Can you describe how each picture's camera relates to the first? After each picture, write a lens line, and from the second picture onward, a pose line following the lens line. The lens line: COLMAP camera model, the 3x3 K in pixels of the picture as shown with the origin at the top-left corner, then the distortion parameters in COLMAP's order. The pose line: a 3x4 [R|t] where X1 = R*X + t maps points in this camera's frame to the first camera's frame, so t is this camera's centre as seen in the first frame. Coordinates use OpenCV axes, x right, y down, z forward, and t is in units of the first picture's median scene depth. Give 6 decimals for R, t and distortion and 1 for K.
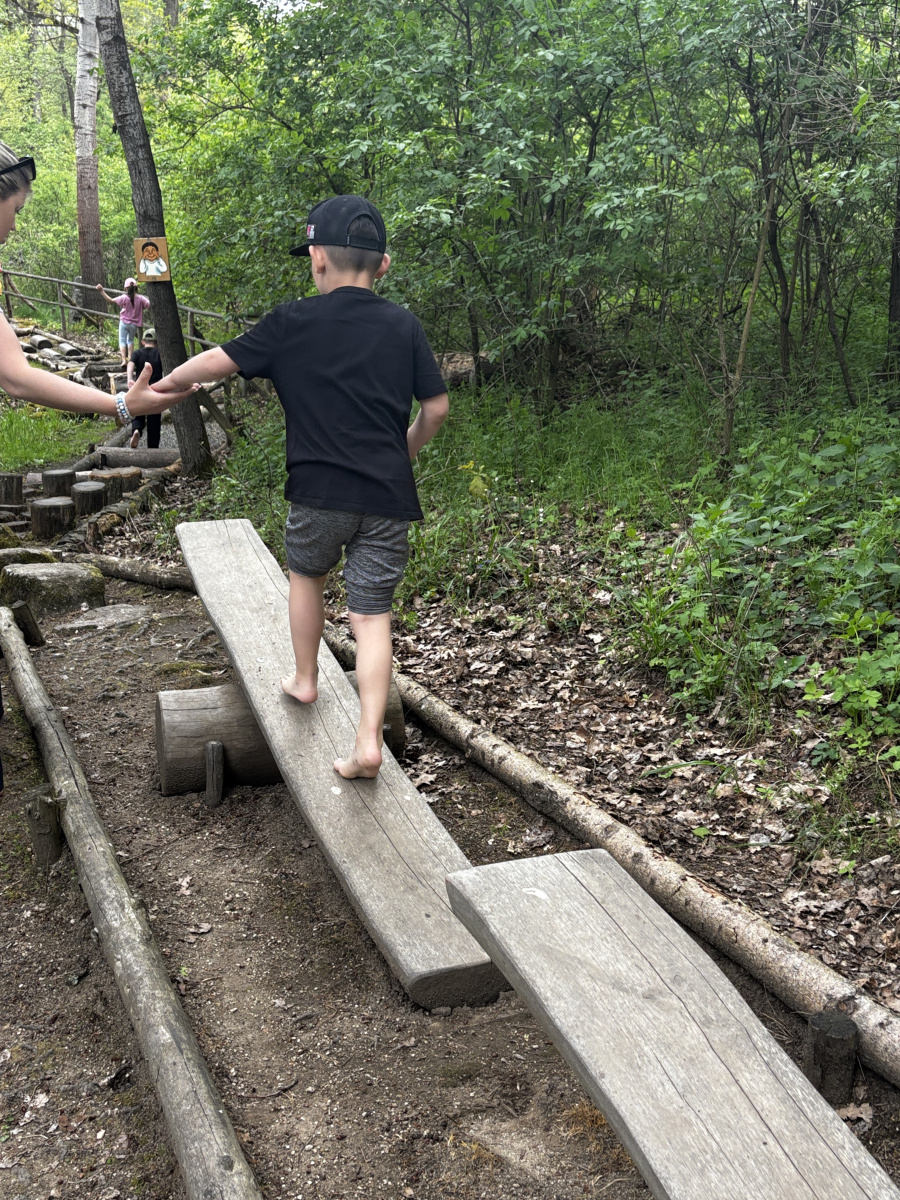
lens RADIAL K [[1294.0, 0, 450.3], [0, 1294.0, 574.5], [0, 0, 1]] dist [0.155808, -0.495114]
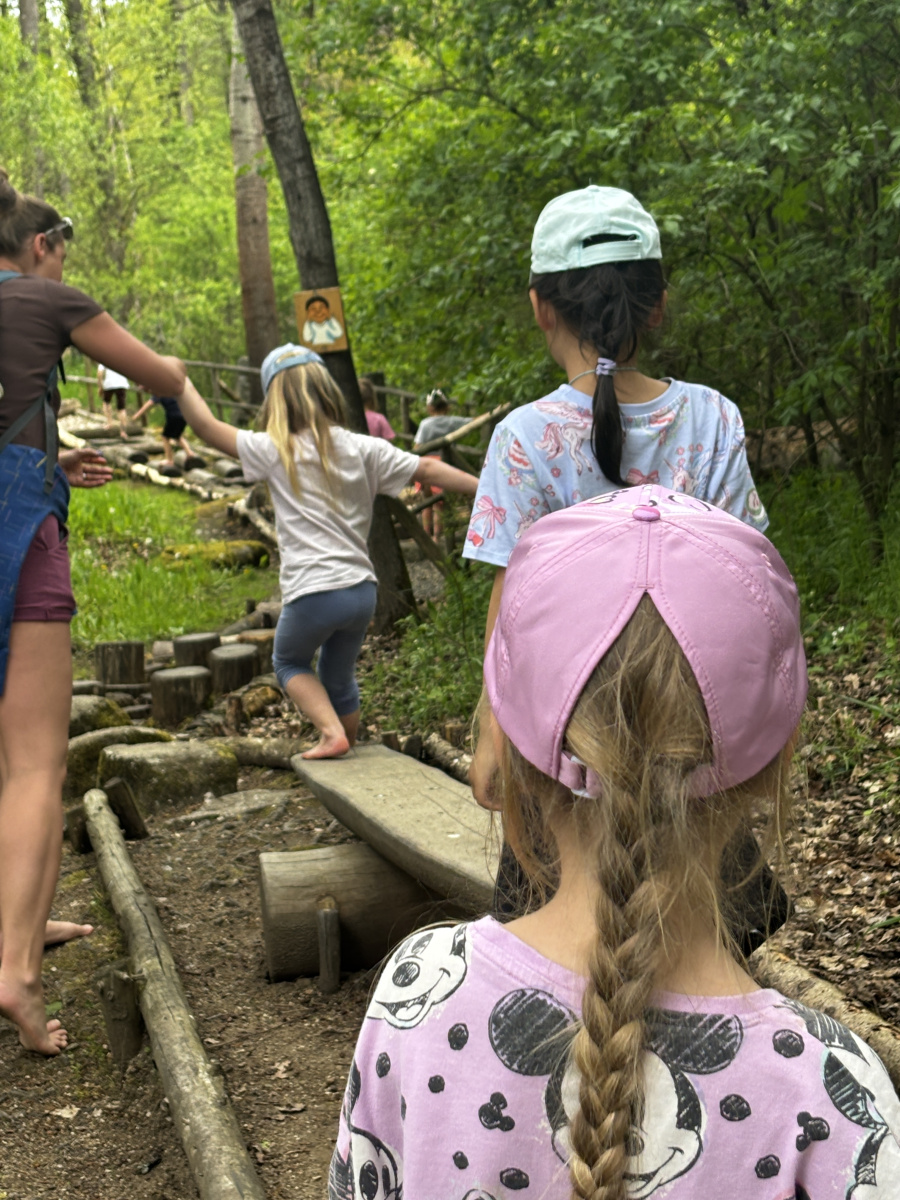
lens RADIAL K [[2217.4, 0, 450.0], [0, 2217.4, 600.0], [0, 0, 1]] dist [0.206882, -0.396958]
pose [[0.979830, -0.054249, -0.192328, 0.130159], [0.034275, 0.993807, -0.105704, 0.070928], [0.196871, 0.096980, 0.975621, -0.258019]]
